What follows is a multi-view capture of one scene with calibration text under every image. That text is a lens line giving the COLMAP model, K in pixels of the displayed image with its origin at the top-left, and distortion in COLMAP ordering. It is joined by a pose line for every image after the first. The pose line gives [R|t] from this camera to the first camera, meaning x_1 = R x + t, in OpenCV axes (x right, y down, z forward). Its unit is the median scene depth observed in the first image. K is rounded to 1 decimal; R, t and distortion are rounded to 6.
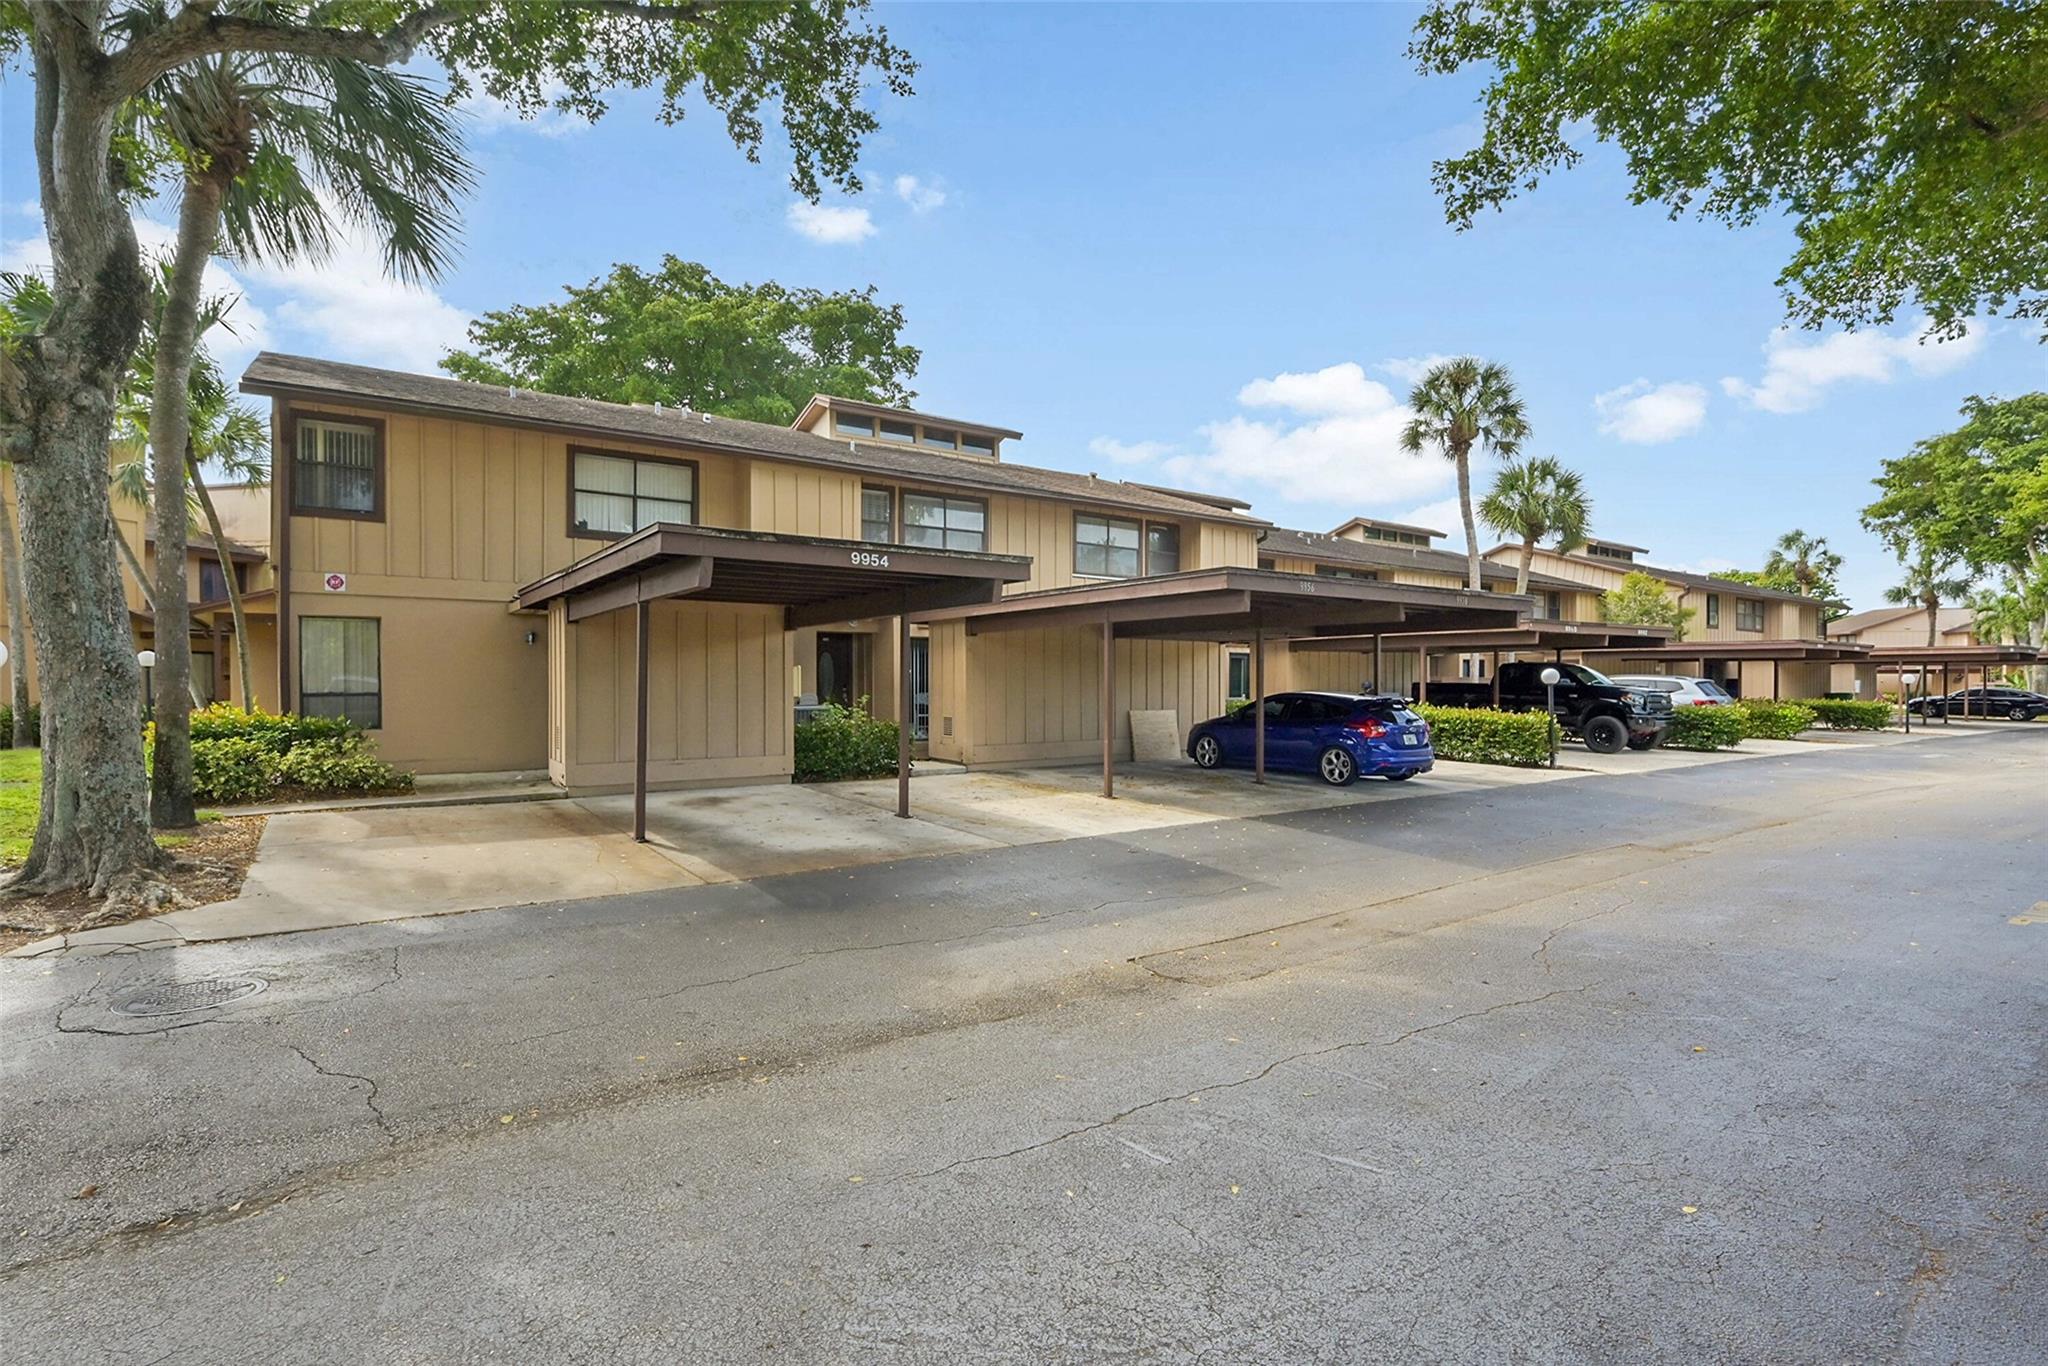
lens RADIAL K [[951.8, 0, 1024.0], [0, 951.8, 683.0], [0, 0, 1]] dist [-0.014730, -0.000038]
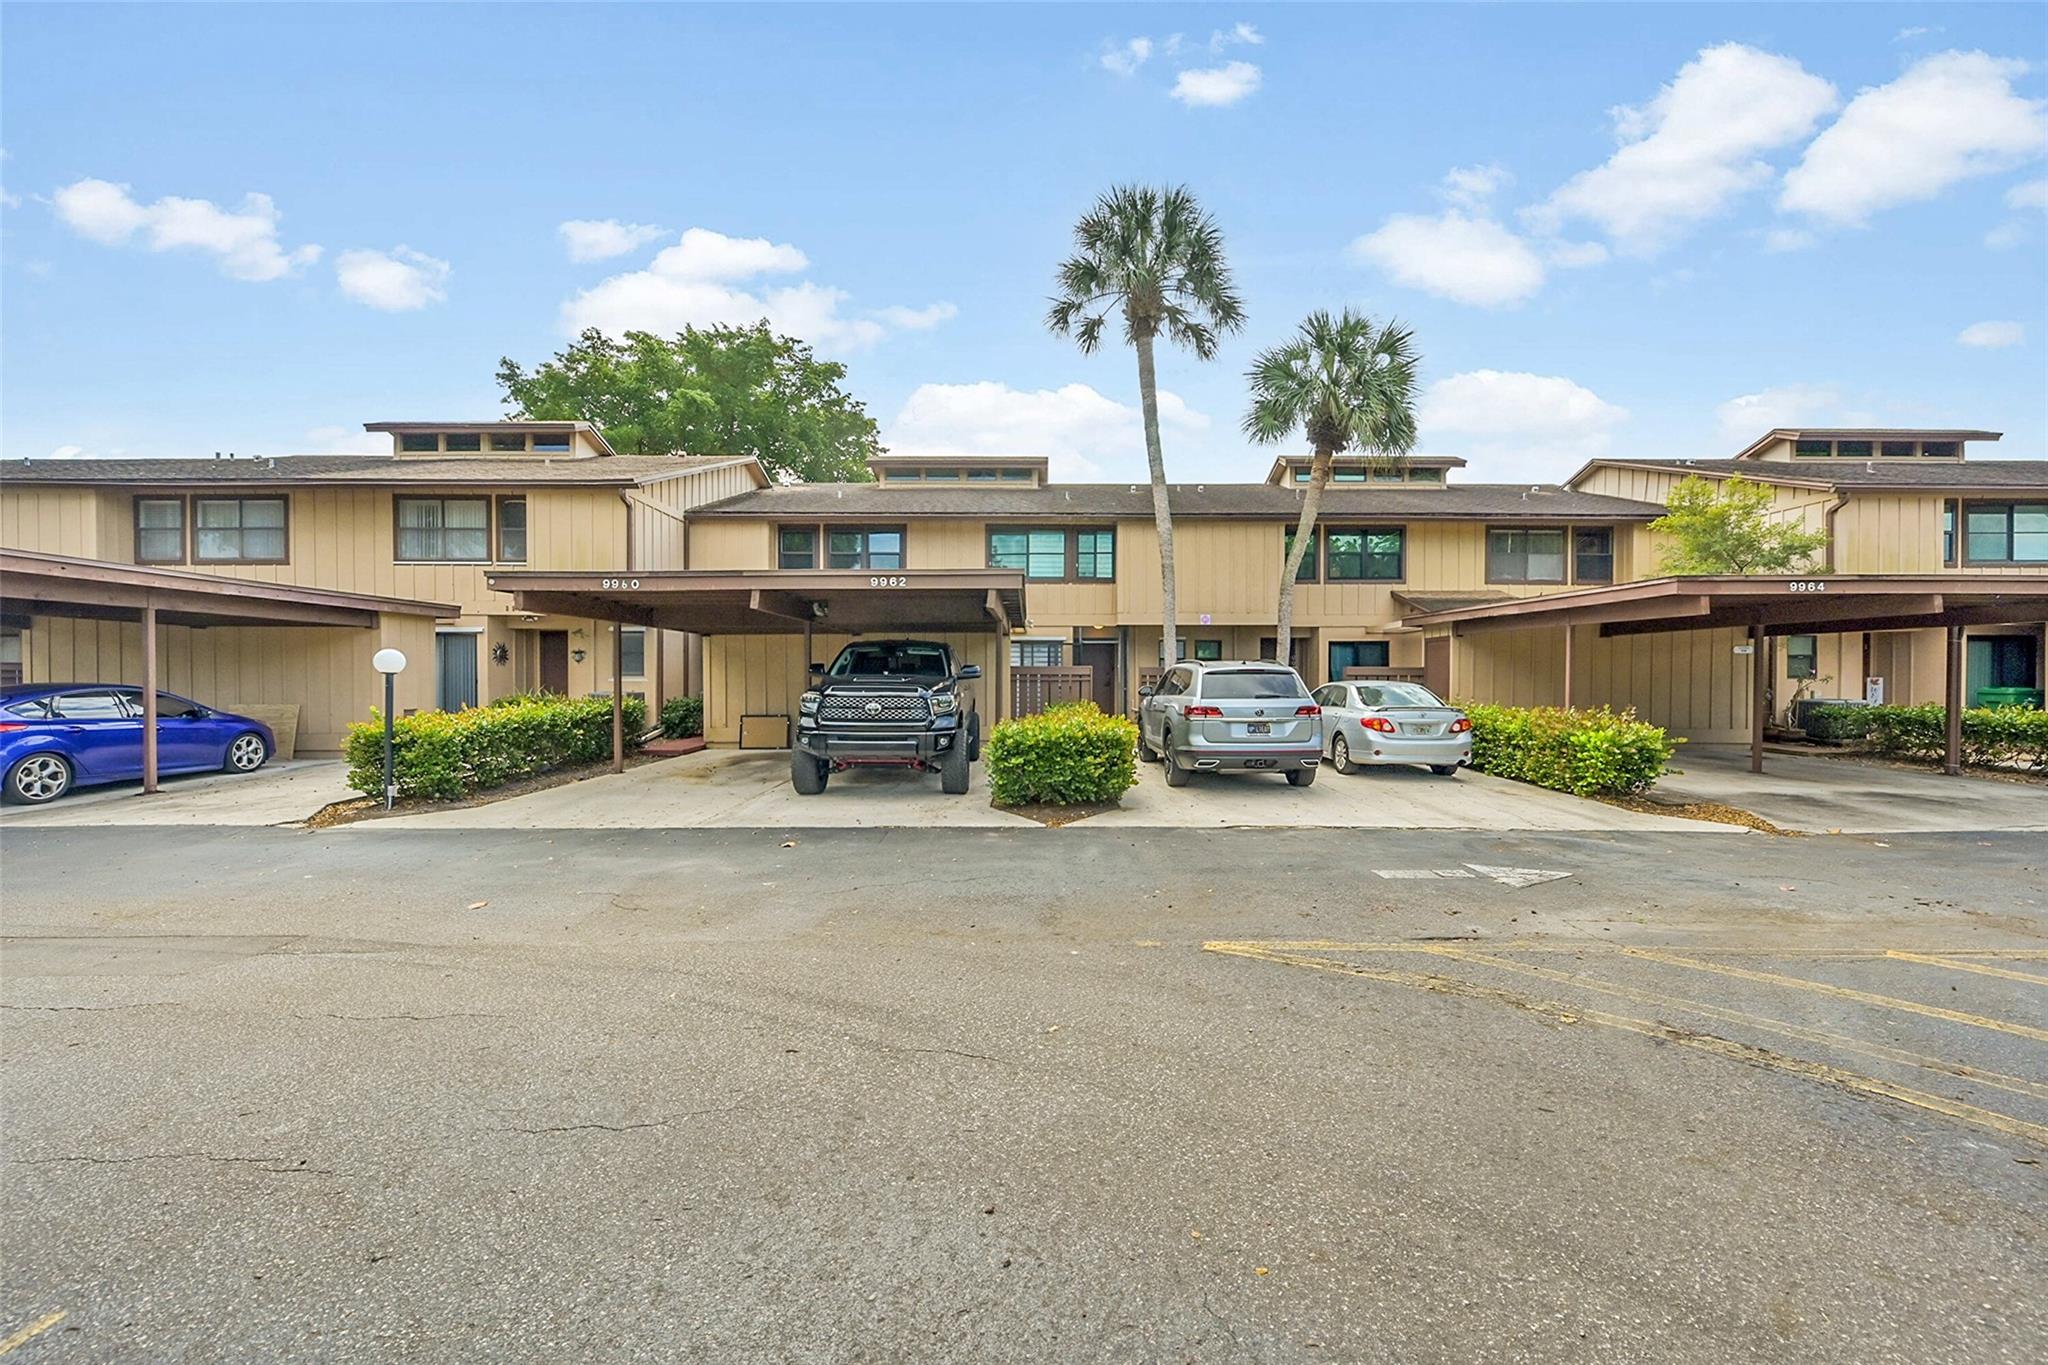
lens RADIAL K [[818.8, 0, 1024.0], [0, 818.8, 682.5], [0, 0, 1]] dist [0.000483, 0.000043]
pose [[0.826300, -0.005913, -0.563200, 0.772671], [0.000706, 0.999955, -0.009463, 0.009719], [0.563230, 0.007421, 0.826267, 0.512312]]
